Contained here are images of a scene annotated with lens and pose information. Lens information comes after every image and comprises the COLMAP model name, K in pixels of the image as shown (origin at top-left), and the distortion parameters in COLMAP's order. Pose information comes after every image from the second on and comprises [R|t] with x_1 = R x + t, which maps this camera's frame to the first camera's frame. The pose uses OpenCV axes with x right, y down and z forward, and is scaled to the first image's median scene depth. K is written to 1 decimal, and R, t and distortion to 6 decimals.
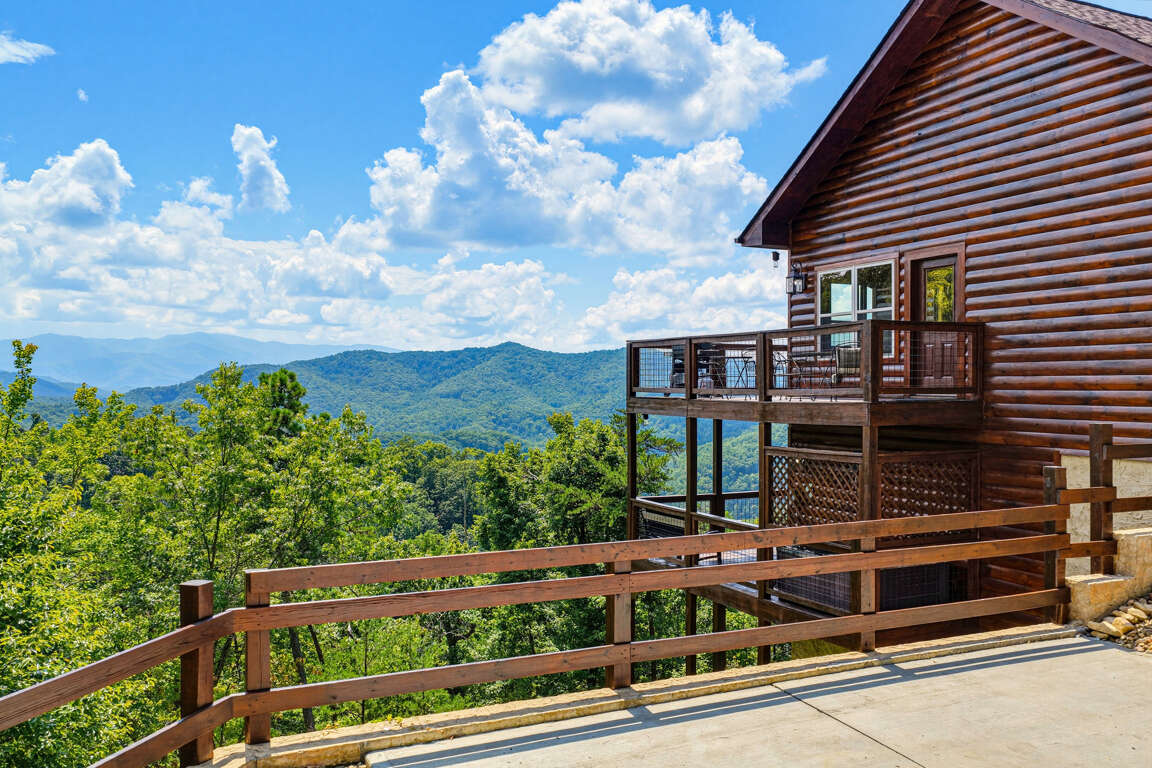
lens RADIAL K [[963.5, 0, 570.8], [0, 963.5, 396.0], [0, 0, 1]] dist [-0.001193, 0.017012]
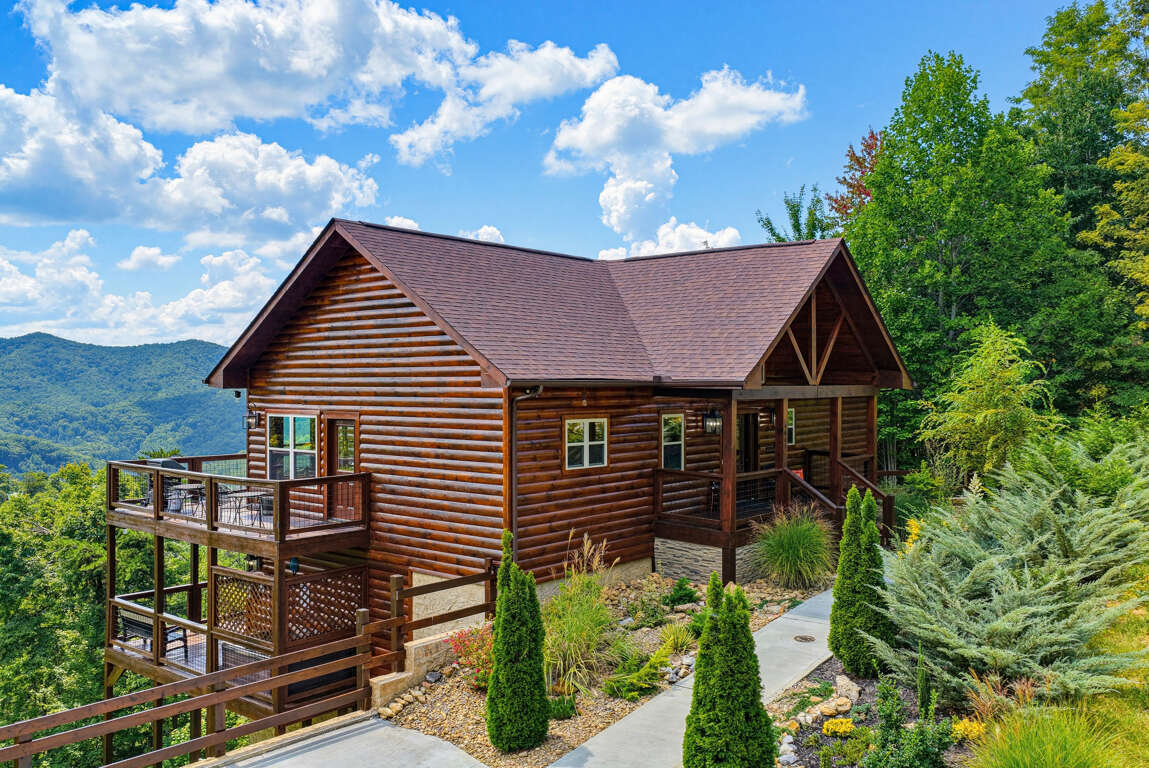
lens RADIAL K [[977.3, 0, 571.2], [0, 977.3, 372.2], [0, 0, 1]] dist [-0.003342, 0.017106]
pose [[0.907102, 0.004403, 0.420889, 0.073220], [0.003406, 0.999836, -0.017802, -0.147365], [-0.420898, 0.017582, 0.906938, -0.306728]]
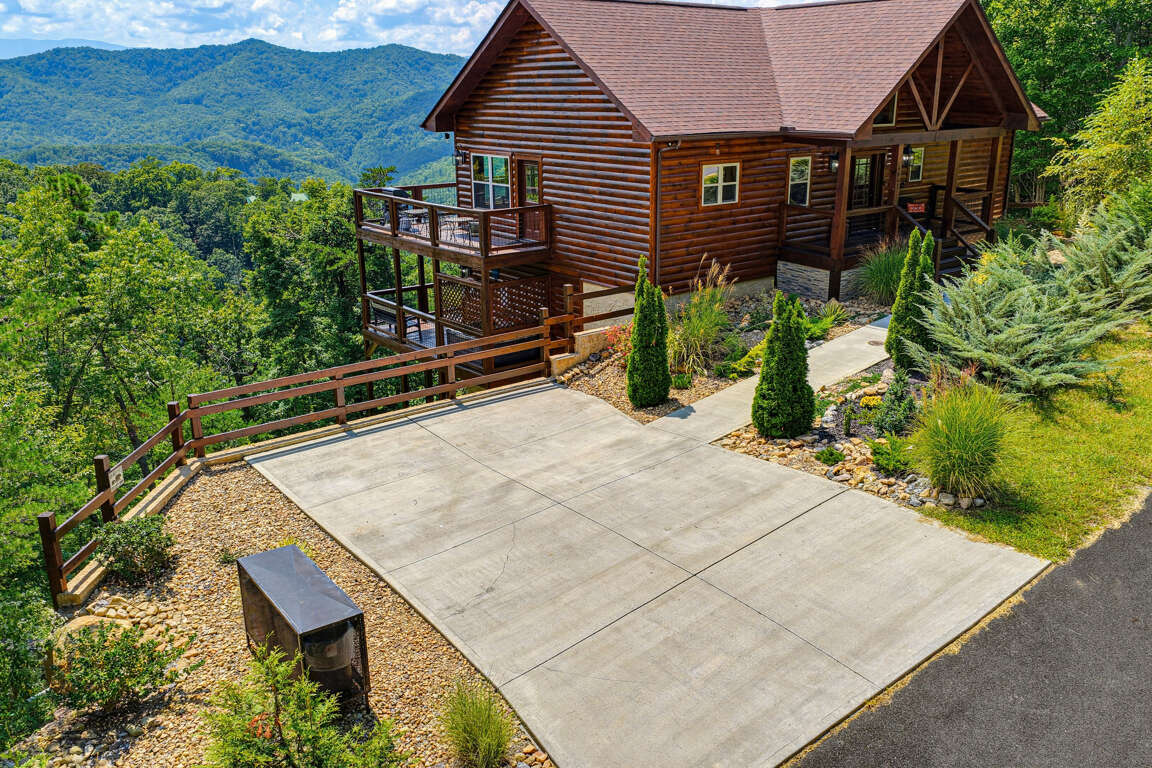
lens RADIAL K [[963.5, 0, 570.8], [0, 963.5, 396.0], [0, 0, 1]] dist [-0.001193, 0.017012]
pose [[0.971971, -0.077677, 0.221898, 0.032190], [0.008081, 0.954323, 0.298668, -0.203242], [-0.234962, -0.288503, 0.928202, -0.574935]]
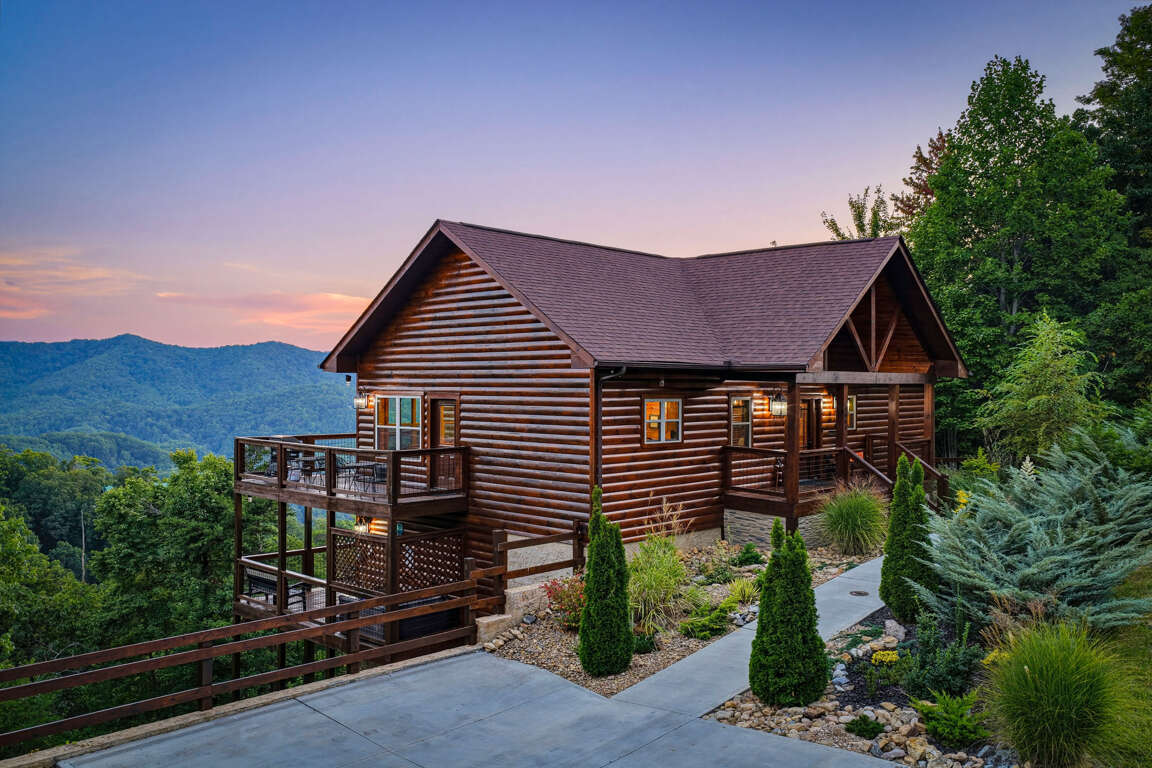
lens RADIAL K [[969.8, 0, 576.0], [0, 969.8, 384.0], [0, 0, 1]] dist [0.000041, 0.010217]
pose [[0.932357, 0.004905, 0.361506, 0.015184], [-0.002099, 0.999965, -0.008154, -0.124528], [-0.361533, 0.006844, 0.932334, -0.401780]]
